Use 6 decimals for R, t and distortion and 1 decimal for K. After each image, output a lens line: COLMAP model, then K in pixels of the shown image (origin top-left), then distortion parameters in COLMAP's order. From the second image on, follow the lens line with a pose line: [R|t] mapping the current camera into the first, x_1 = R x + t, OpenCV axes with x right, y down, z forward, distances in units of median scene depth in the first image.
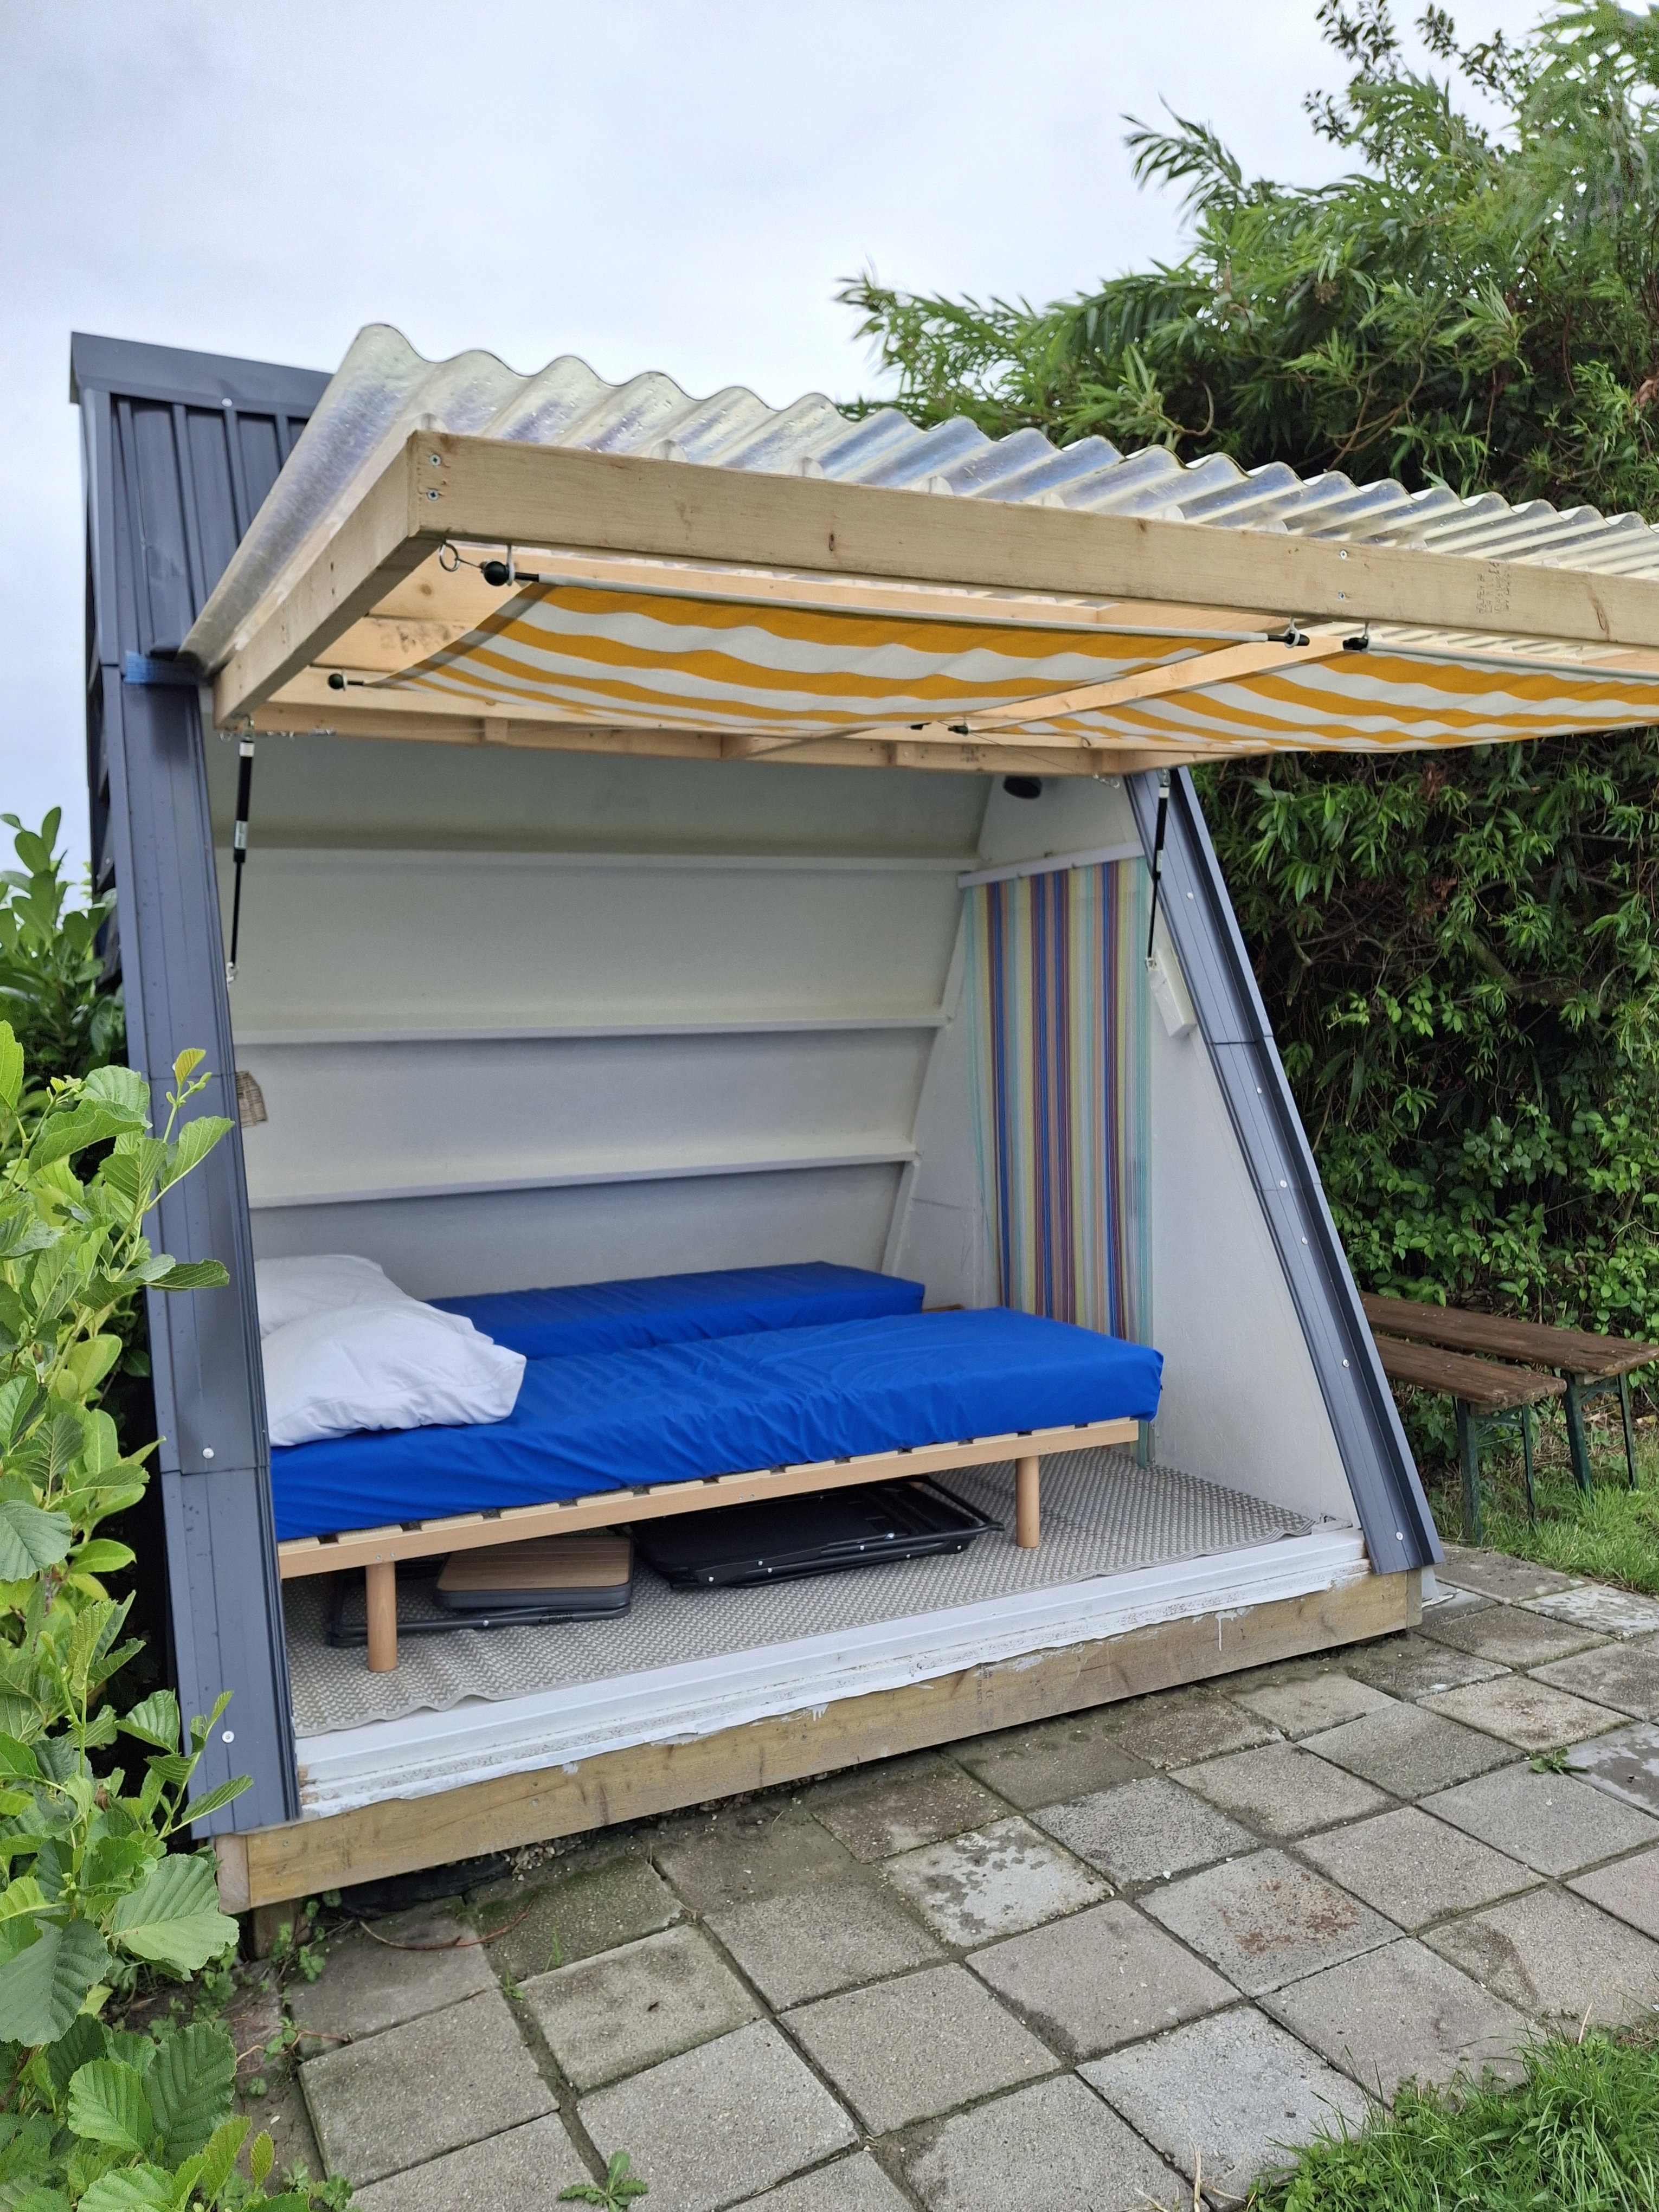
lens RADIAL K [[1701.8, 0, 818.8], [0, 1701.8, 1098.3], [0, 0, 1]] dist [0.067318, -0.141791]
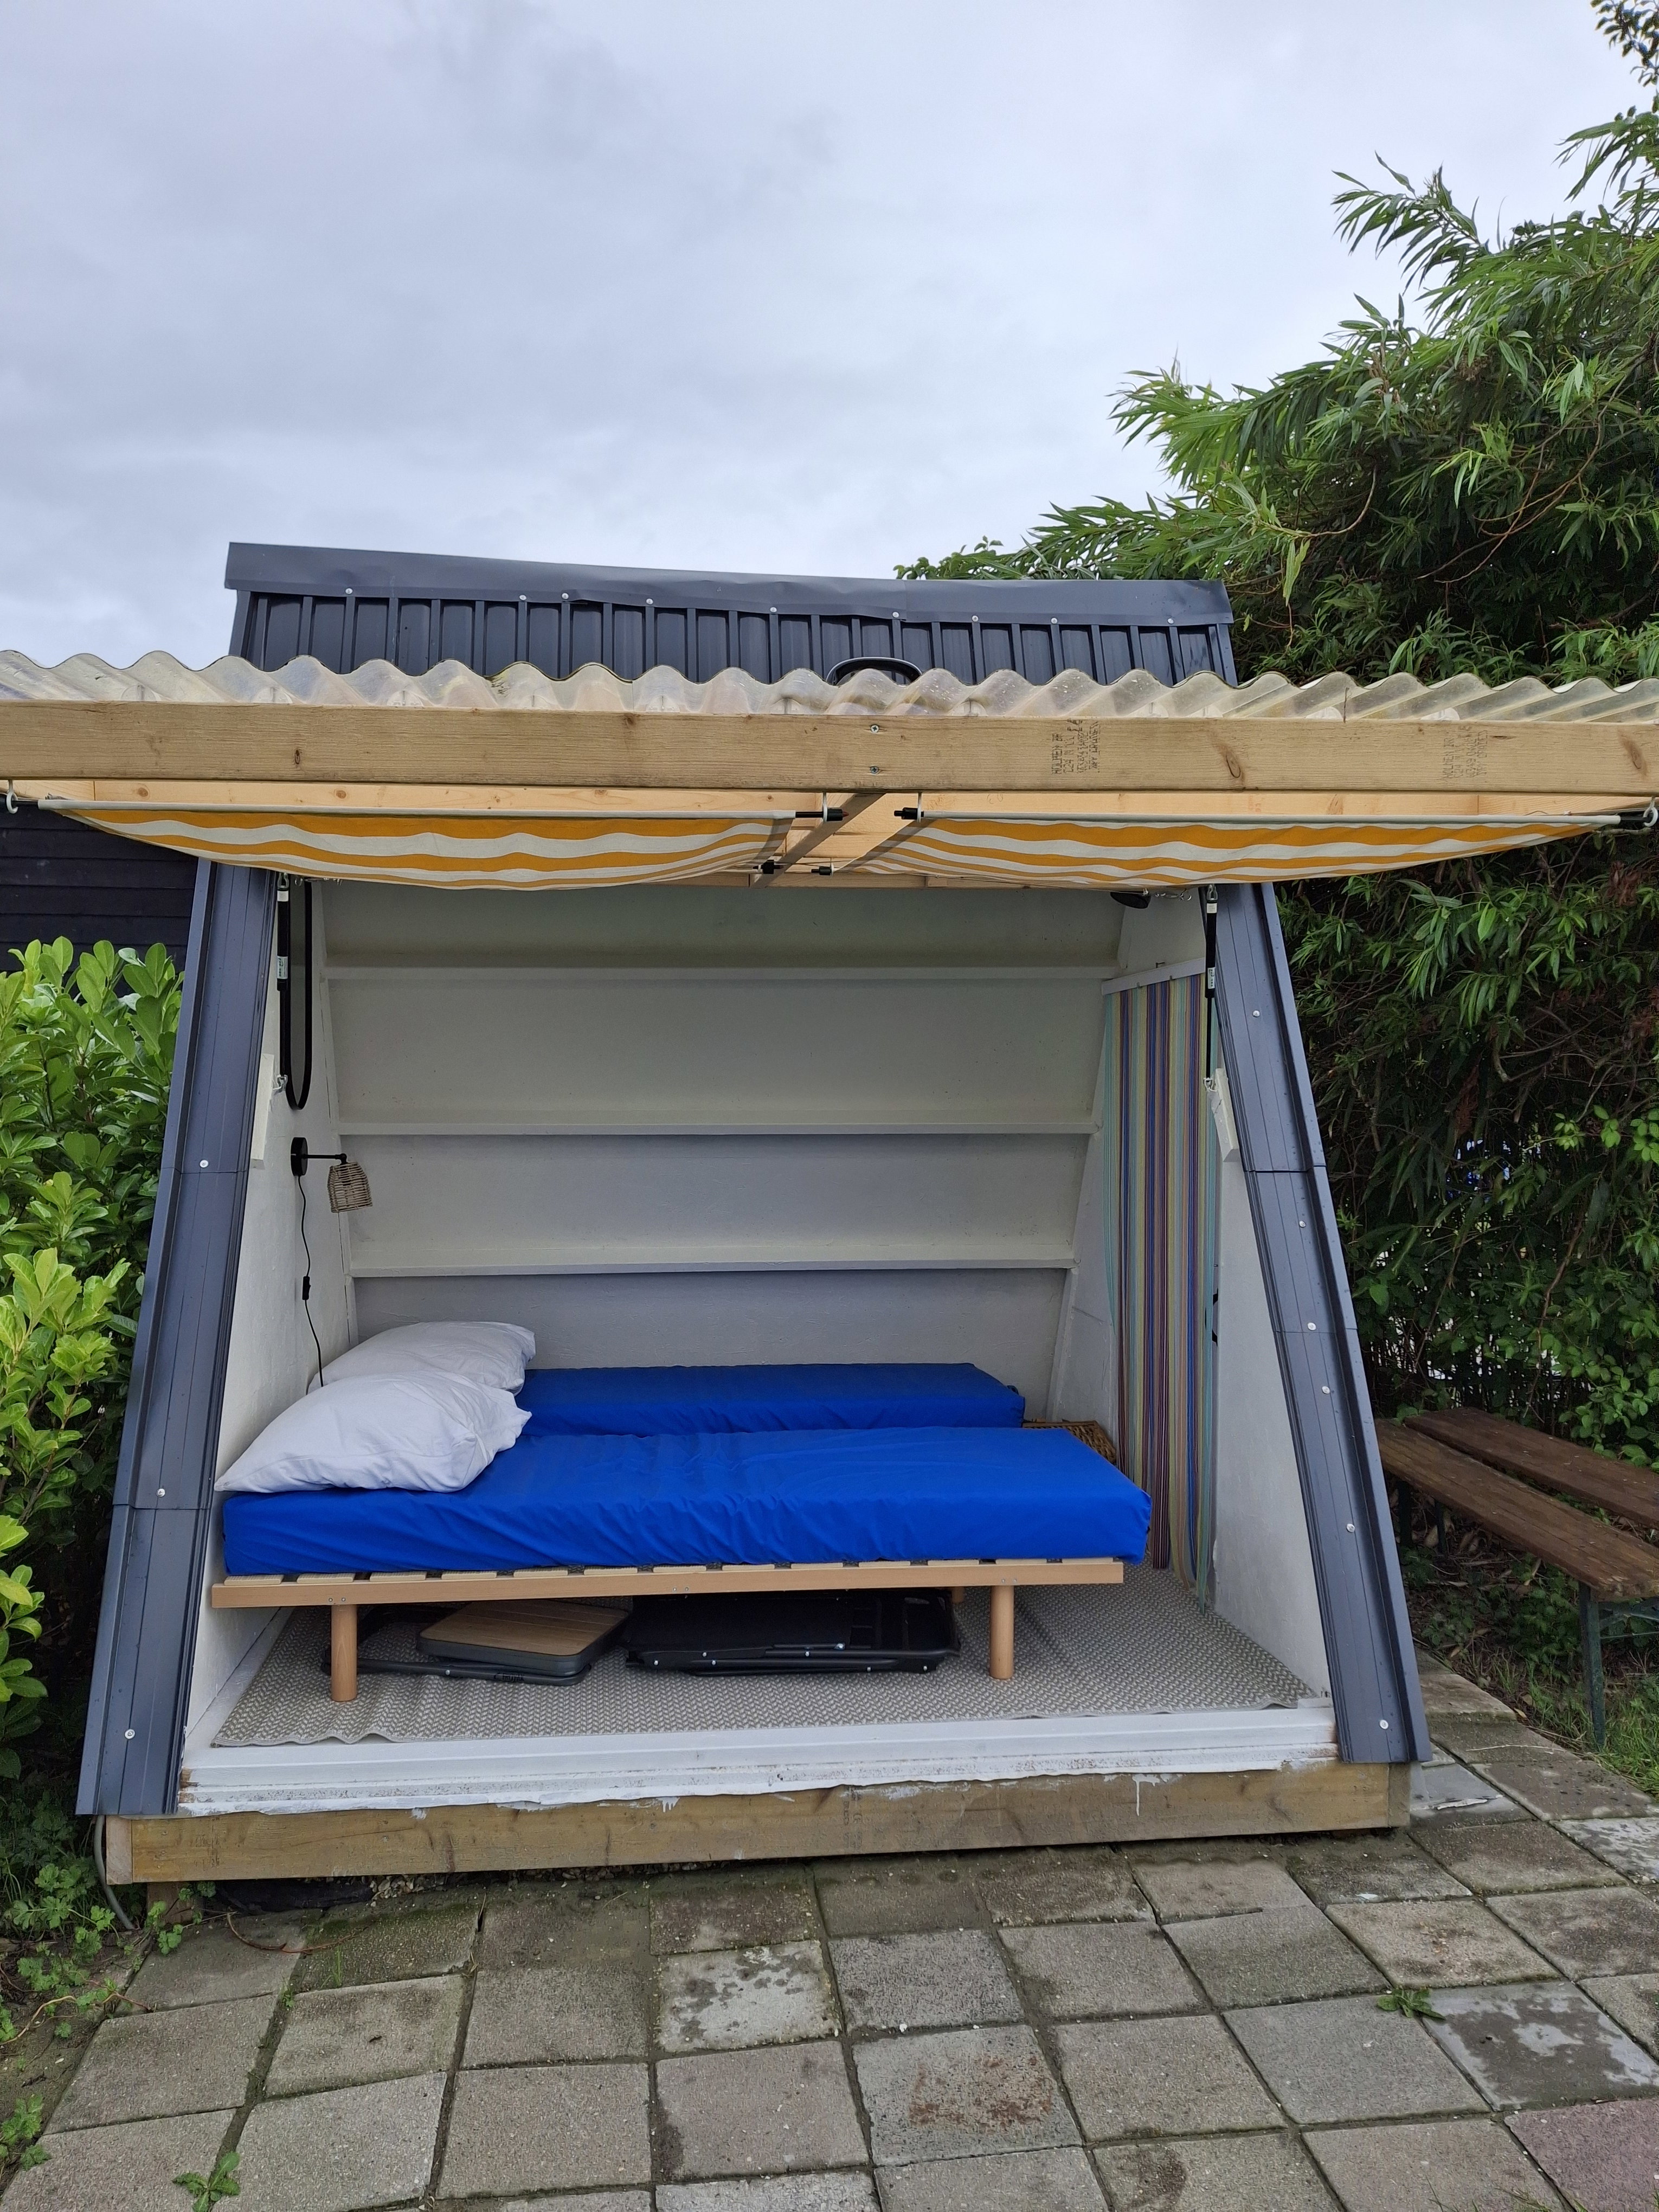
lens RADIAL K [[1704.3, 0, 829.5], [0, 1704.3, 1106.0], [0, 0, 1]] dist [0.028960, -0.068075]
pose [[0.935656, 0.031378, -0.351516, 0.433317], [-0.041601, 0.998901, -0.021567, -0.048364], [0.350454, 0.034803, 0.935933, 0.039410]]
